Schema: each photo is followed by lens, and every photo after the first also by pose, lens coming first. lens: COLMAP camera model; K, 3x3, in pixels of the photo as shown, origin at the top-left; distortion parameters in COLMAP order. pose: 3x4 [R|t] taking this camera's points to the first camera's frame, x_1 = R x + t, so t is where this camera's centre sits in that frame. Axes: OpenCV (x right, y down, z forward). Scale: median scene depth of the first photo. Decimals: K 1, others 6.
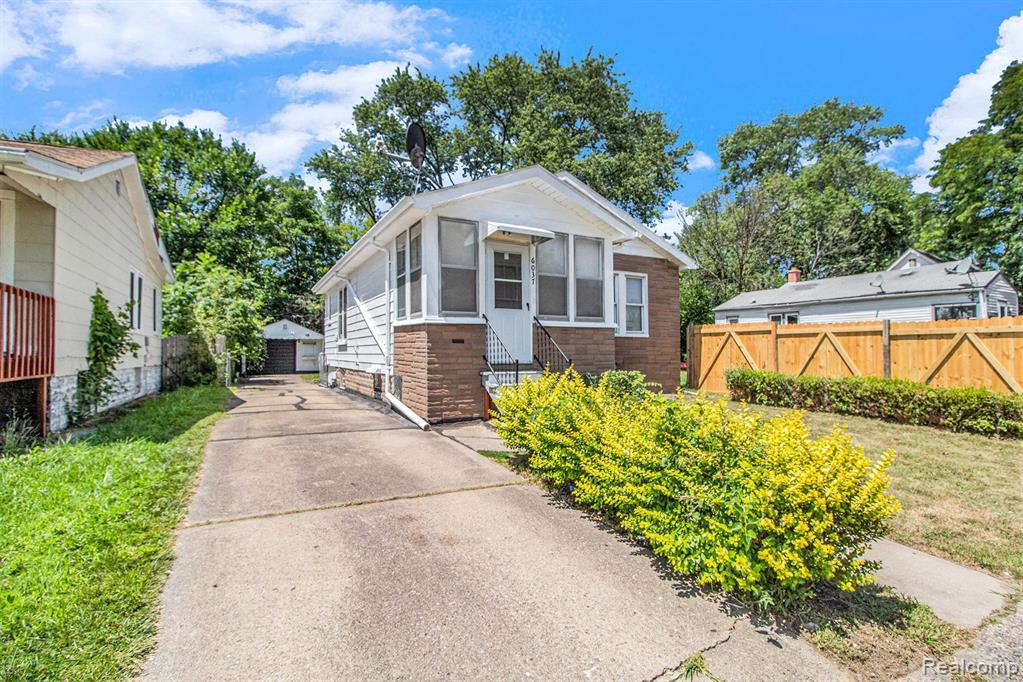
lens RADIAL K [[492.4, 0, 513.1], [0, 492.4, 341.8], [0, 0, 1]] dist [-0.012245, -0.000887]
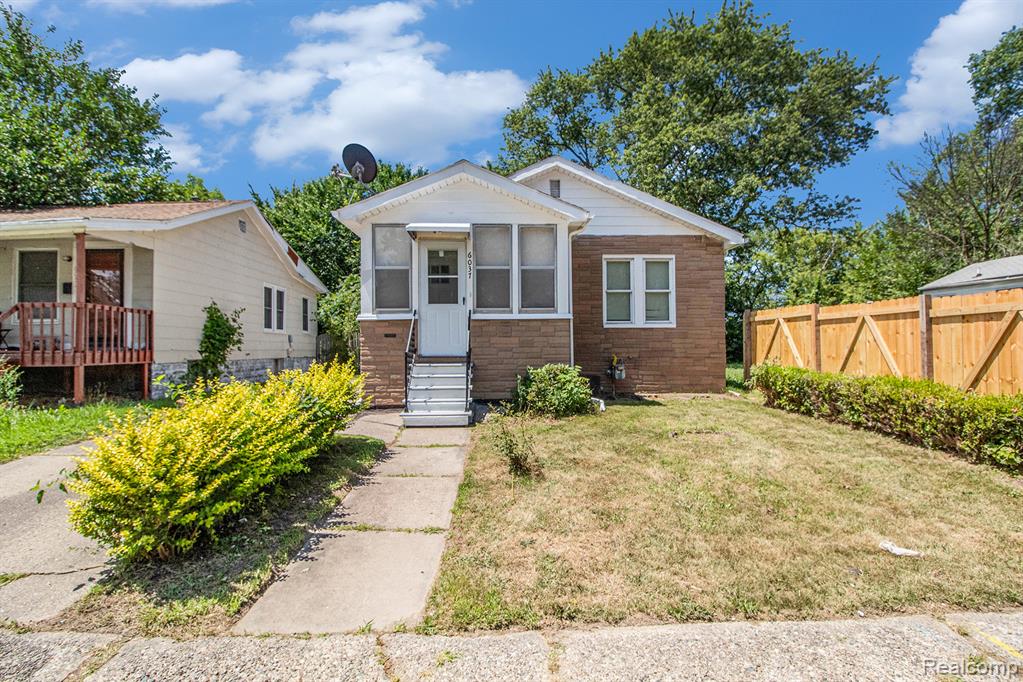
lens RADIAL K [[492.4, 0, 505.0], [0, 492.4, 342.1], [0, 0, 1]] dist [-0.012245, -0.000887]
pose [[0.893291, -0.009367, -0.449381, 0.549322], [0.014000, 0.999878, 0.006988, 0.008533], [0.449260, -0.012534, 0.893313, 0.117573]]
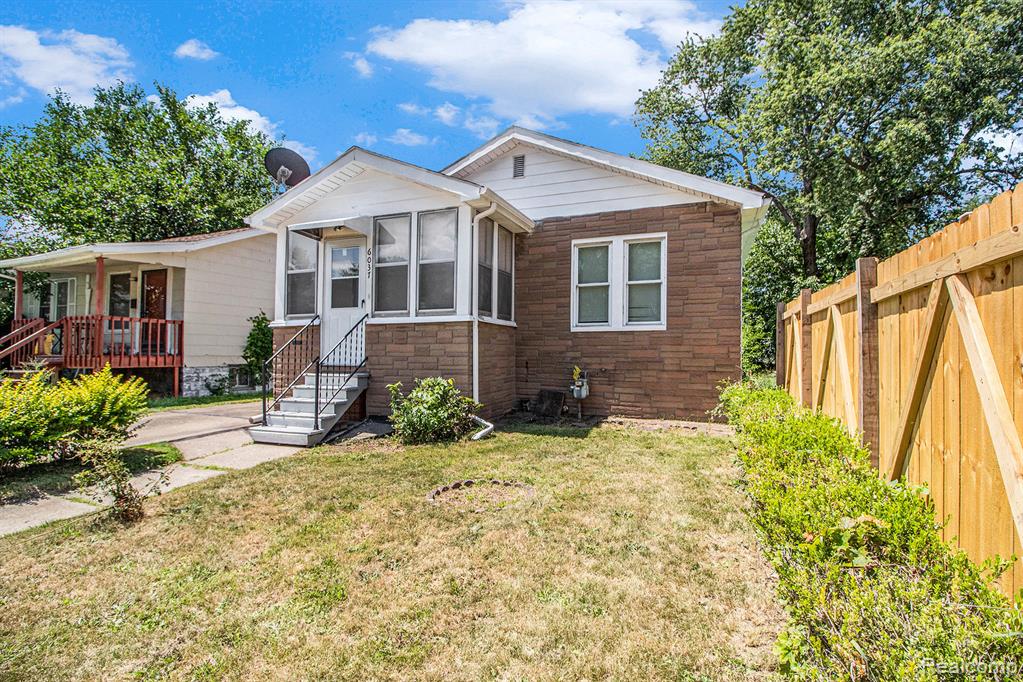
lens RADIAL K [[492.4, 0, 506.2], [0, 492.4, 340.9], [0, 0, 1]] dist [-0.012245, -0.000887]
pose [[0.653464, -0.017840, -0.756748, 0.866617], [0.014267, 0.999835, -0.011250, 0.012110], [0.756823, -0.003445, 0.653610, 0.585835]]
